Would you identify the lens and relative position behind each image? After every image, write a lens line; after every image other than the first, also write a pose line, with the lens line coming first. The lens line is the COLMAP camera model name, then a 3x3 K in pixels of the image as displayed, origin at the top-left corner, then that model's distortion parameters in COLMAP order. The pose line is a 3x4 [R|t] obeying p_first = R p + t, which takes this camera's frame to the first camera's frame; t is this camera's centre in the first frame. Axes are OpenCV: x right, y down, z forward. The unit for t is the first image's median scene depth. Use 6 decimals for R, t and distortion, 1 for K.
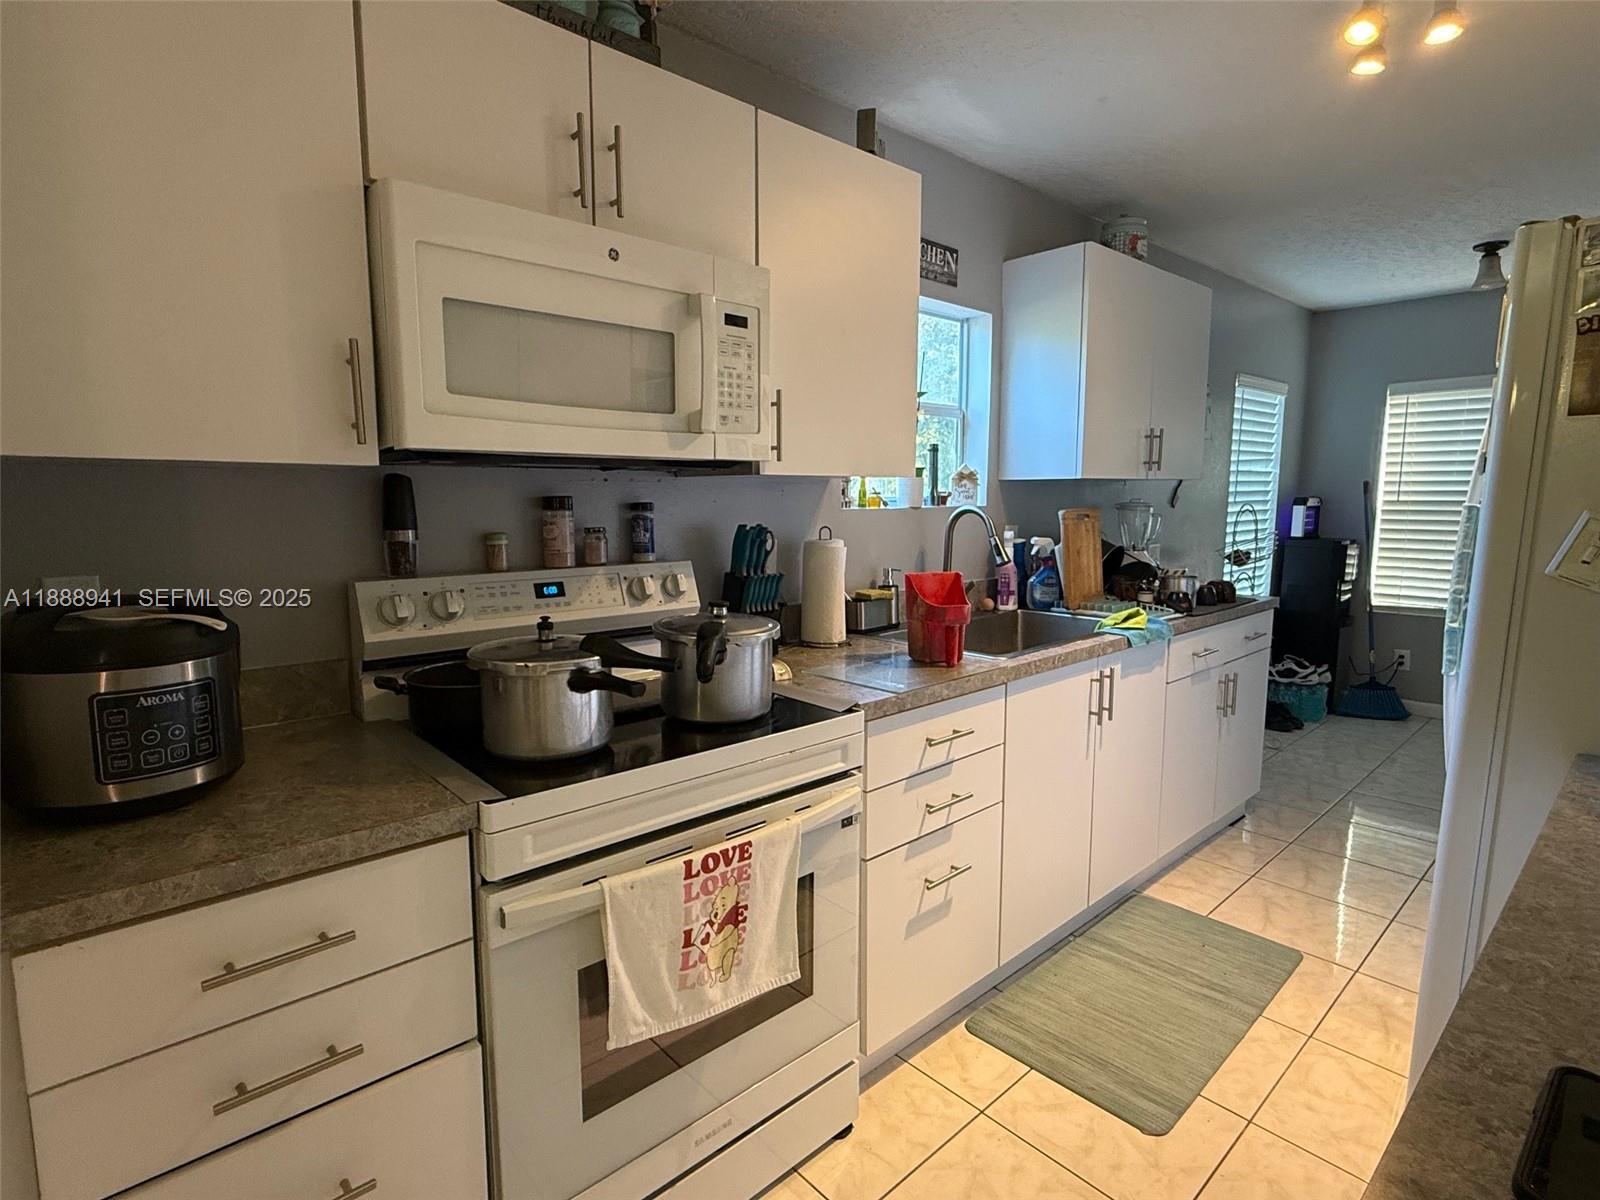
lens RADIAL K [[818.0, 0, 800.0], [0, 818.0, 600.0], [0, 0, 1]] dist [0.002637, -0.000321]
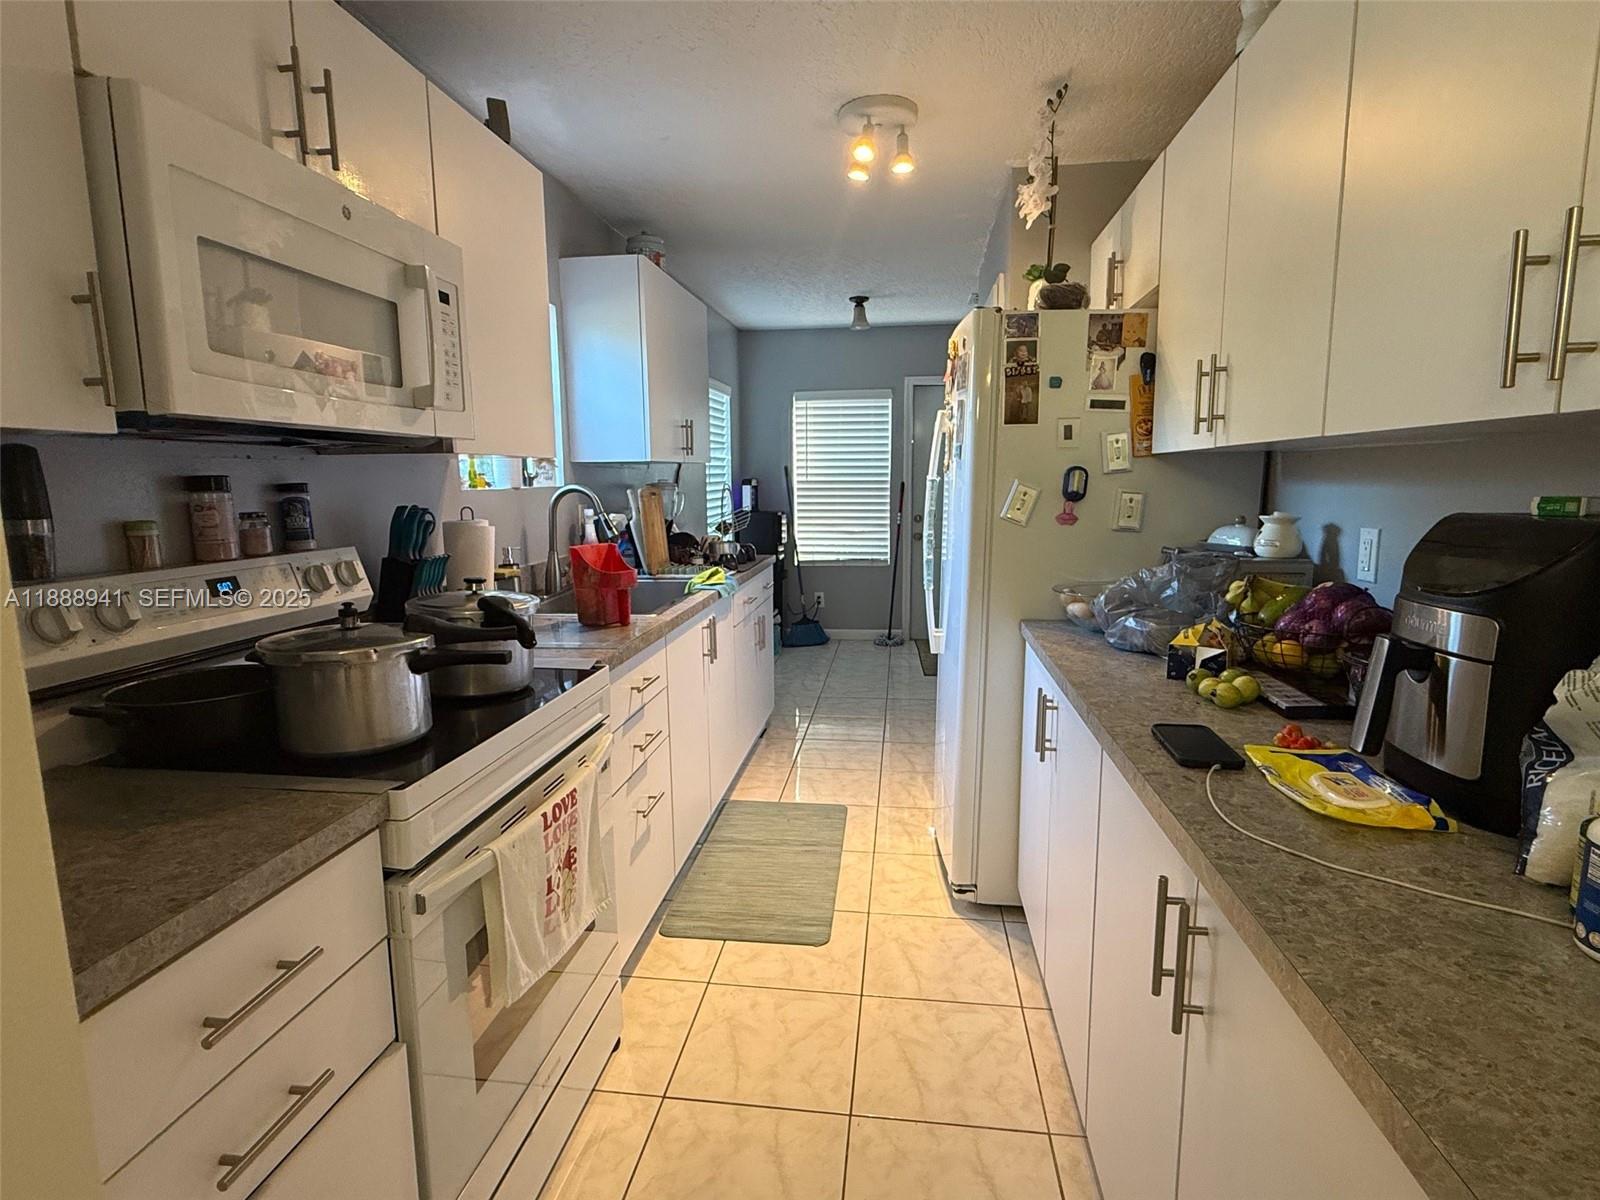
lens RADIAL K [[817.1, 0, 800.0], [0, 817.1, 600.0], [0, 0, 1]] dist [0.013038, -0.000277]
pose [[0.765948, -0.100740, 0.634960, -0.351387], [0.089961, 0.994724, 0.049299, 0.011844], [-0.636577, 0.019361, 0.770970, -0.029959]]
